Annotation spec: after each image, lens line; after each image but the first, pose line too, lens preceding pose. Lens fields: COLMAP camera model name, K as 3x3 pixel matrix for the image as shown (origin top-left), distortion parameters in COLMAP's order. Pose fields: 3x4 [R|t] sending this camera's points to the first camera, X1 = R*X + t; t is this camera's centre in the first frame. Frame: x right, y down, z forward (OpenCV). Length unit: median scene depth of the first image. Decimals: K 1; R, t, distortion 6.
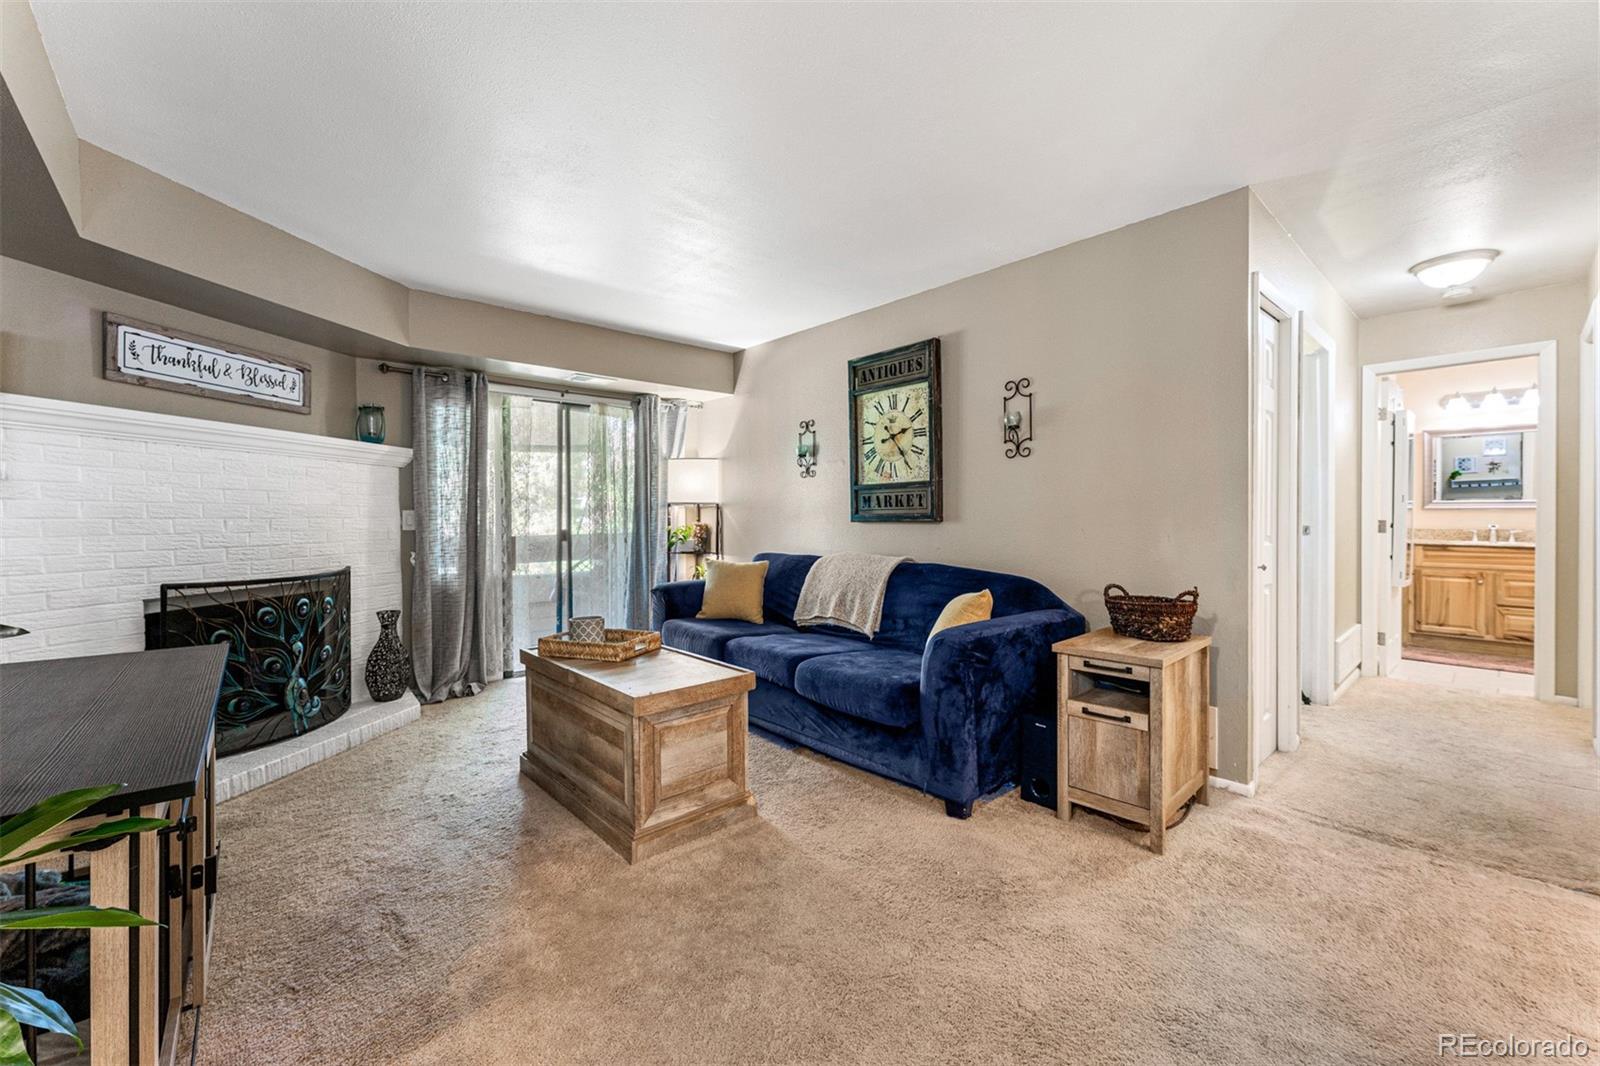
lens RADIAL K [[641.5, 0, 800.0], [0, 641.5, 518.5], [0, 0, 1]] dist [0.001095, 0.000285]
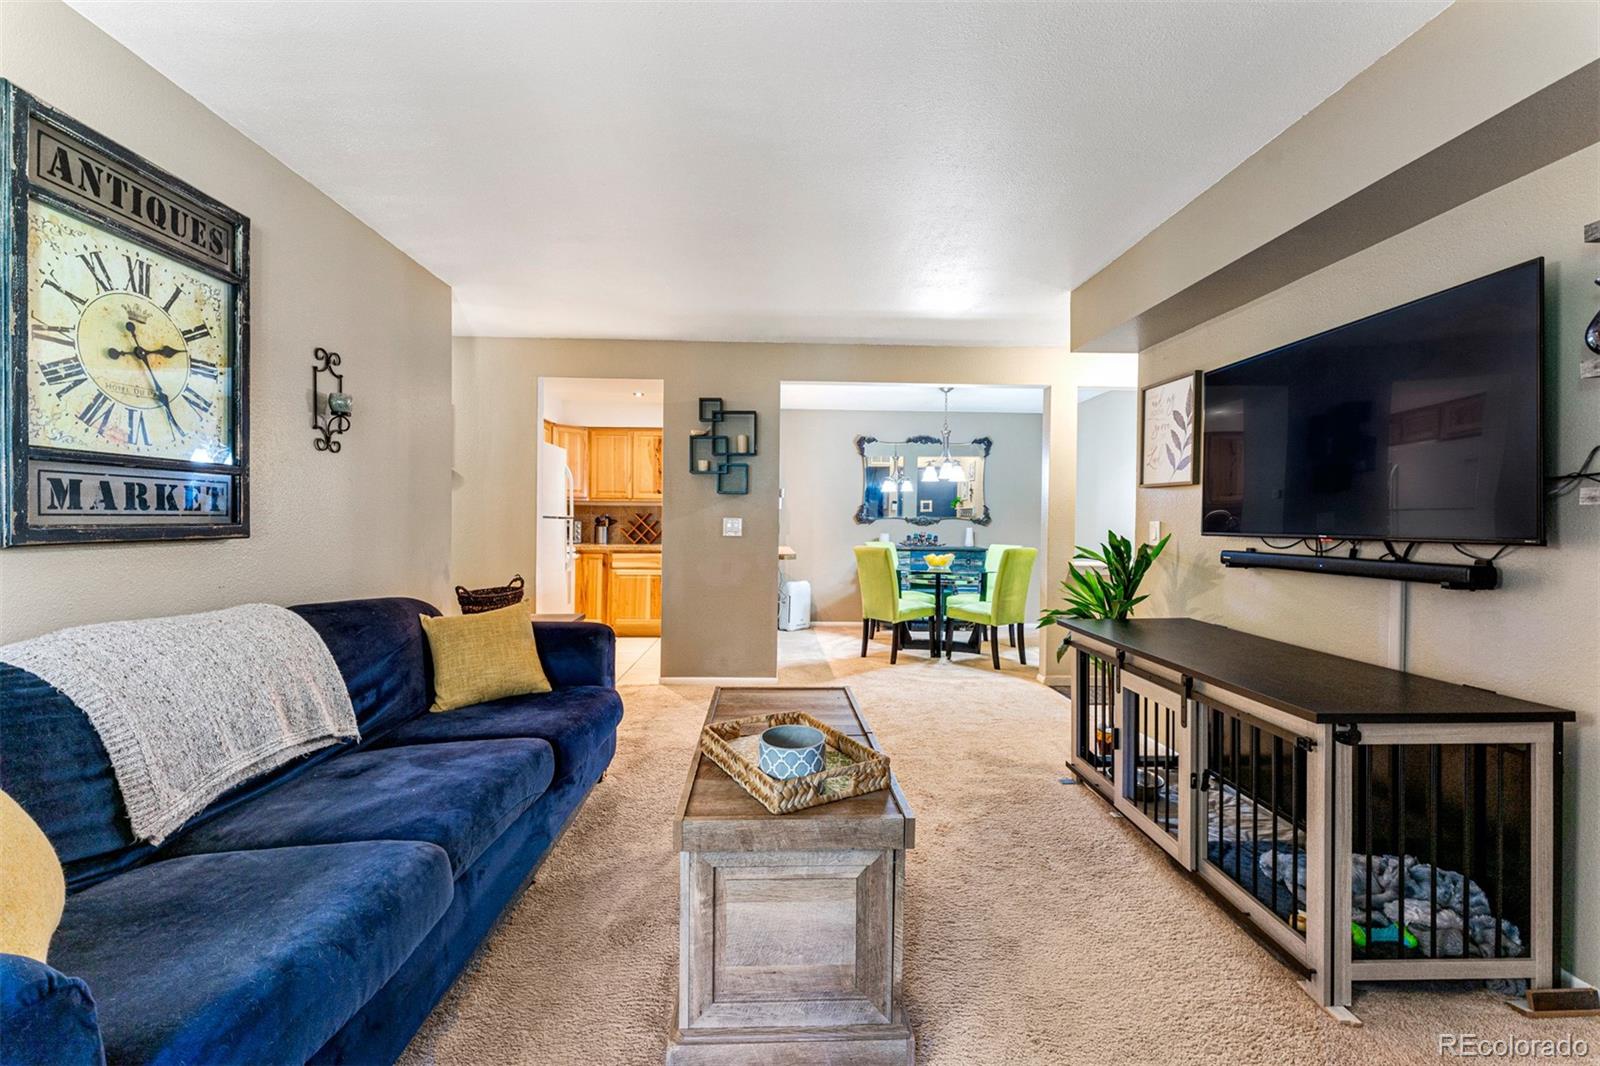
lens RADIAL K [[641.2, 0, 794.5], [0, 641.2, 527.4], [0, 0, 1]] dist [0.000720, 0.000125]
pose [[-0.768214, -0.004376, 0.640178, -0.499337], [0.001335, 0.999964, 0.008437, -0.008720], [-0.640192, 0.007336, -0.768180, 1.058342]]
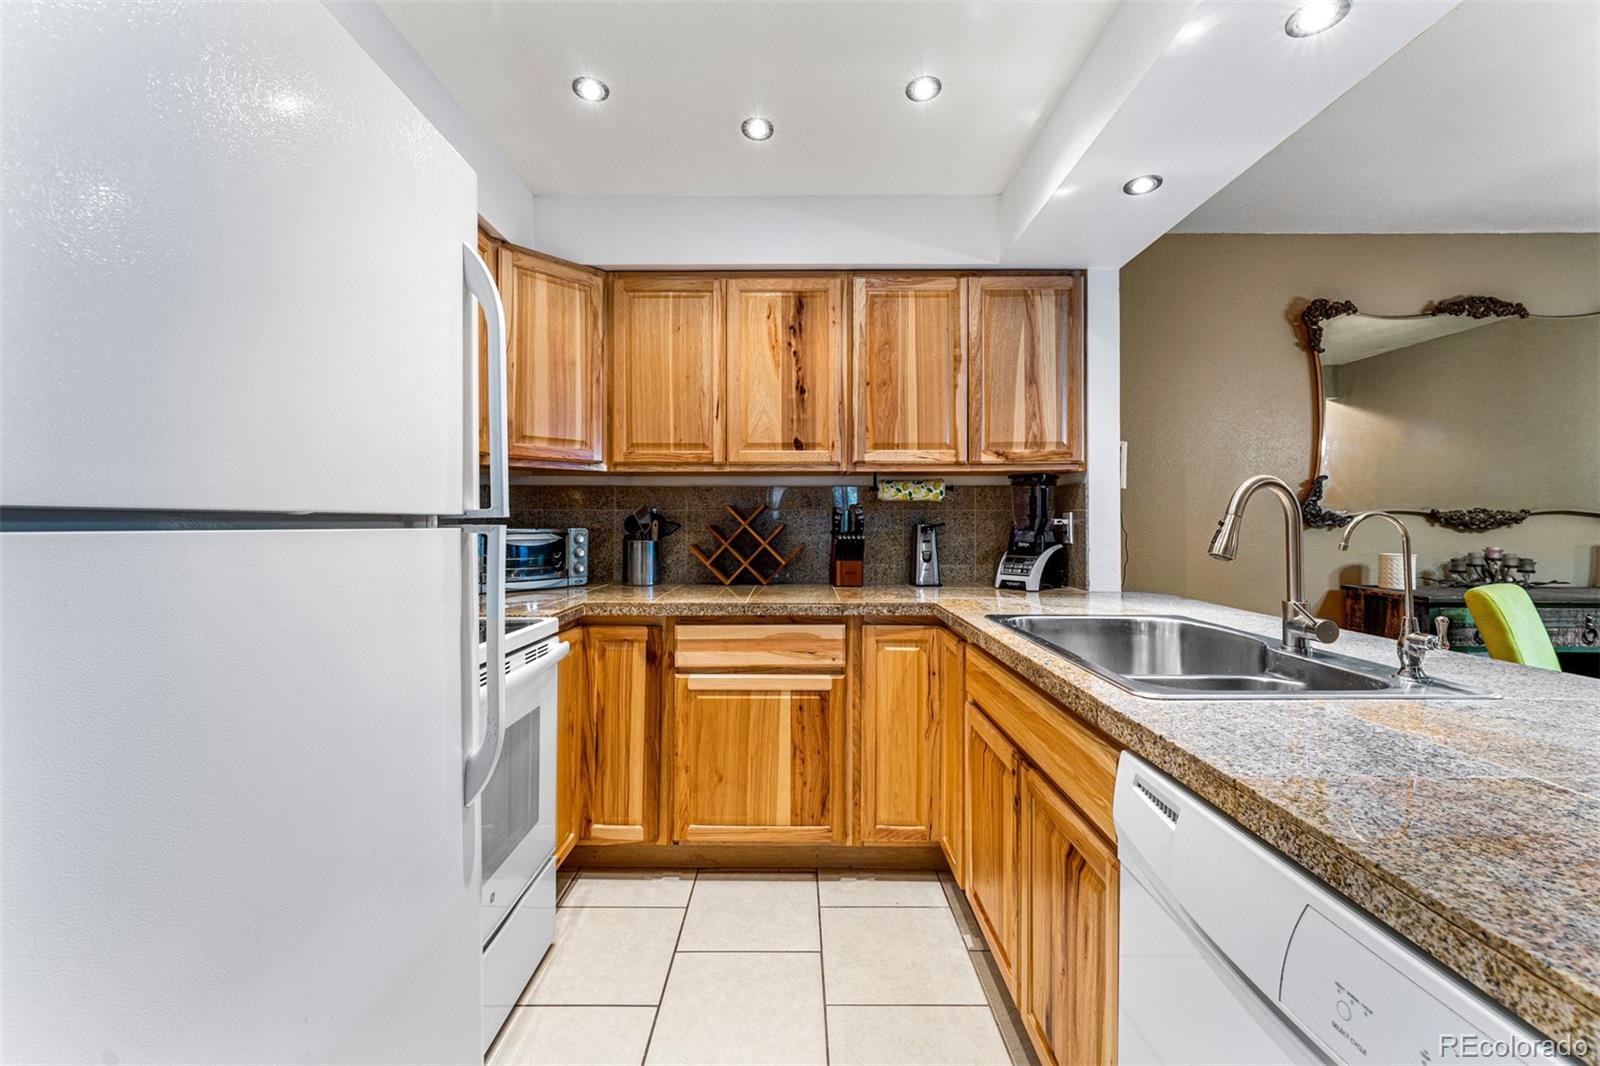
lens RADIAL K [[641.5, 0, 800.0], [0, 641.5, 518.5], [0, 0, 1]] dist [0.001095, 0.000285]
pose [[-0.742314, 0.006659, 0.670019, 0.494083], [0.007765, 0.999969, -0.001335, -0.017577], [-0.670007, 0.004212, -0.742343, 0.410720]]
